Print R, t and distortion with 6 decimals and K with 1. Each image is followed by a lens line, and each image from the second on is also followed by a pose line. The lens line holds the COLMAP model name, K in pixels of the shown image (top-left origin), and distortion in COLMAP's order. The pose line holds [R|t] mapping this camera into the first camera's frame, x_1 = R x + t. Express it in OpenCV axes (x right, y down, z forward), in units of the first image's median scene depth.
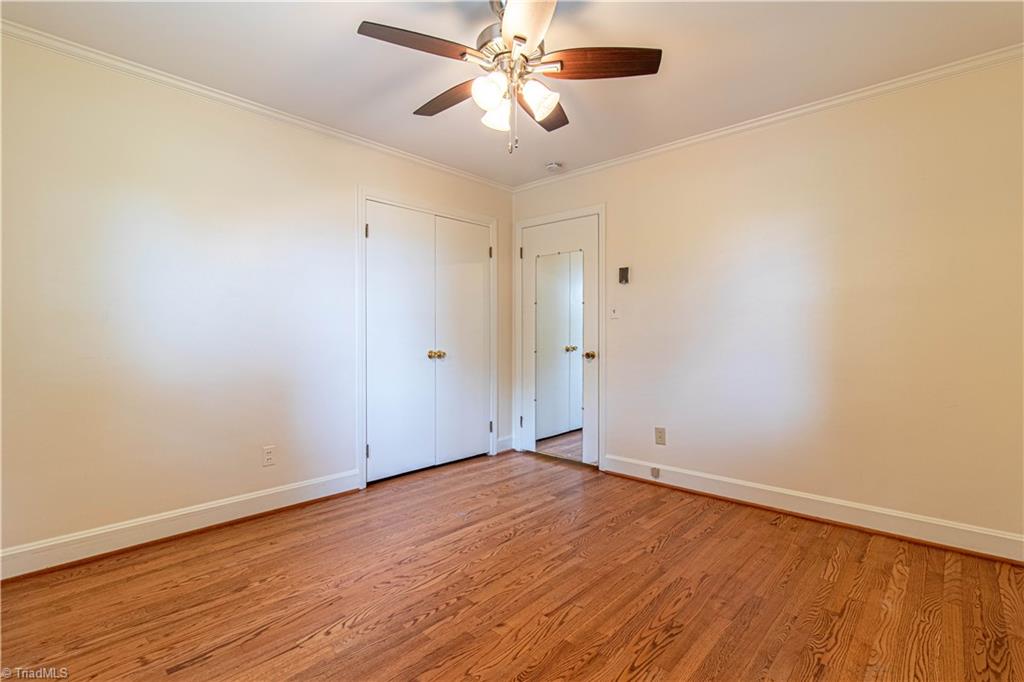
lens RADIAL K [[479.2, 0, 512.8], [0, 479.2, 337.1], [0, 0, 1]] dist [-0.005478, -0.008250]
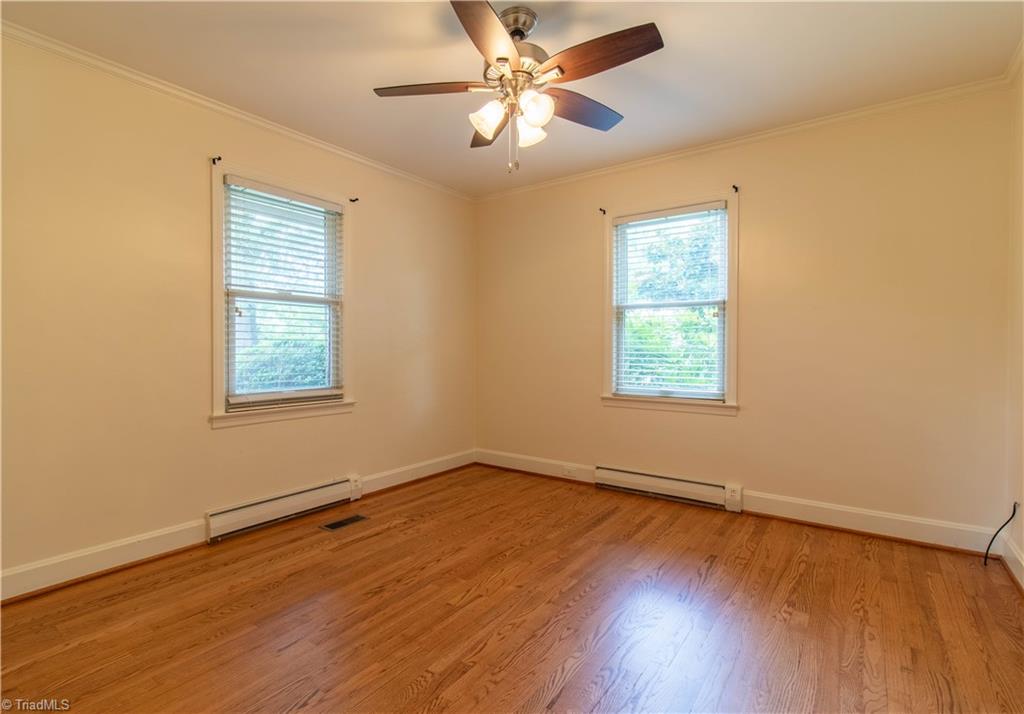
lens RADIAL K [[499.3, 0, 511.5], [0, 499.3, 354.3], [0, 0, 1]] dist [-0.003096, -0.010251]
pose [[-0.989524, 0.001447, -0.144362, 0.158627], [-0.001730, 0.999759, 0.021875, -0.010716], [0.144359, 0.021895, -0.989283, 2.034148]]
